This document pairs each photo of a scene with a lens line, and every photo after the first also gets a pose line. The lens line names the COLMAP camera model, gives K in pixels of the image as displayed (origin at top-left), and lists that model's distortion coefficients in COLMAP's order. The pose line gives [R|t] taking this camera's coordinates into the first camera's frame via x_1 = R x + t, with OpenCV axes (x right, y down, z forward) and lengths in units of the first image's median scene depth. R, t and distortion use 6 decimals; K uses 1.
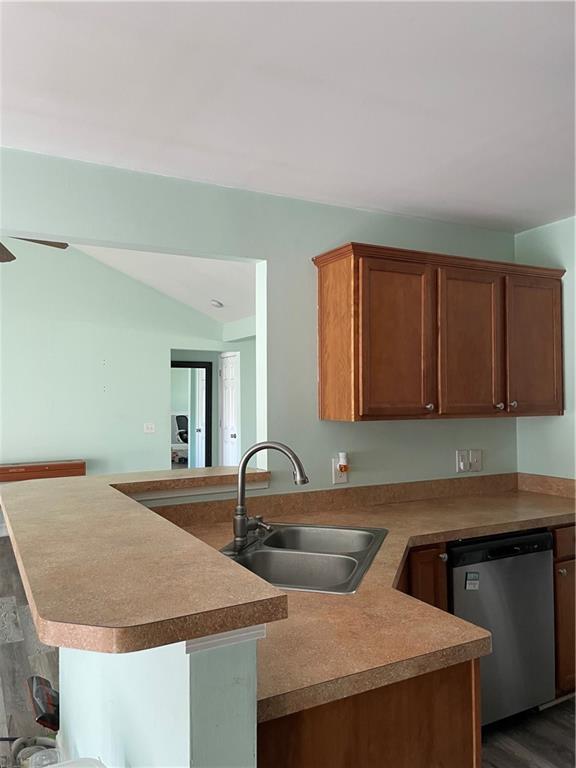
lens RADIAL K [[587.3, 0, 287.6], [0, 587.3, 383.9], [0, 0, 1]] dist [0.072325, -0.103286]
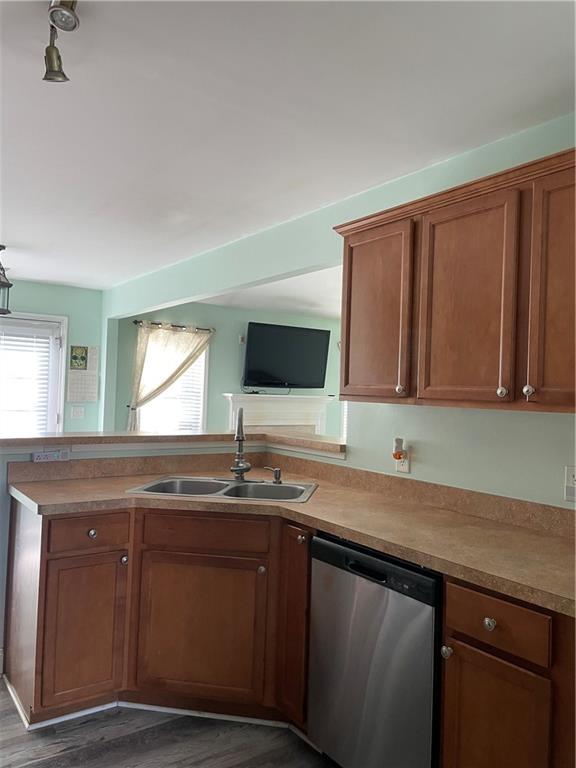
lens RADIAL K [[587.3, 0, 286.6], [0, 587.3, 383.5], [0, 0, 1]] dist [0.072325, -0.103286]
pose [[0.132081, -0.000196, -0.991239, 0.987724], [-0.012824, 0.999916, -0.001907, 0.032884], [0.991156, 0.012963, 0.132067, 0.689679]]
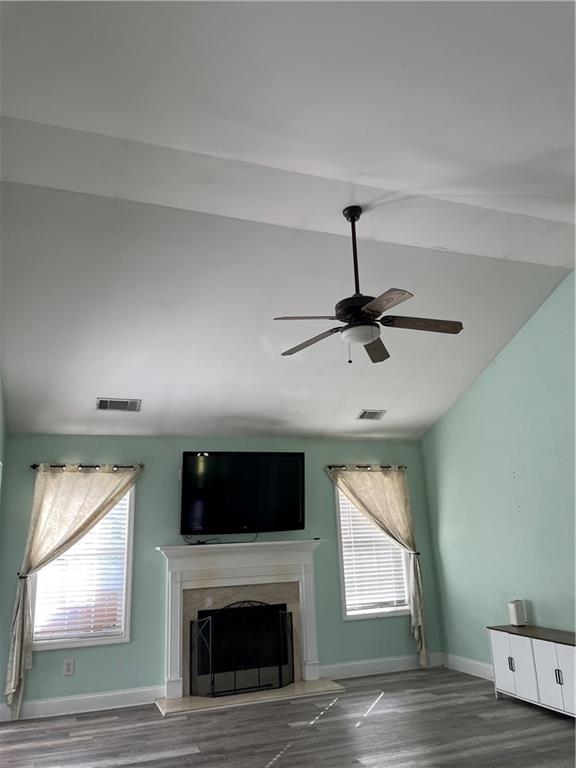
lens RADIAL K [[587.3, 0, 289.1], [0, 587.3, 383.7], [0, 0, 1]] dist [0.072325, -0.103286]
pose [[-0.133920, -0.231533, -0.963565, 0.773910], [0.058557, 0.968776, -0.240923, 0.038644], [0.989261, -0.088688, -0.116181, 0.983941]]
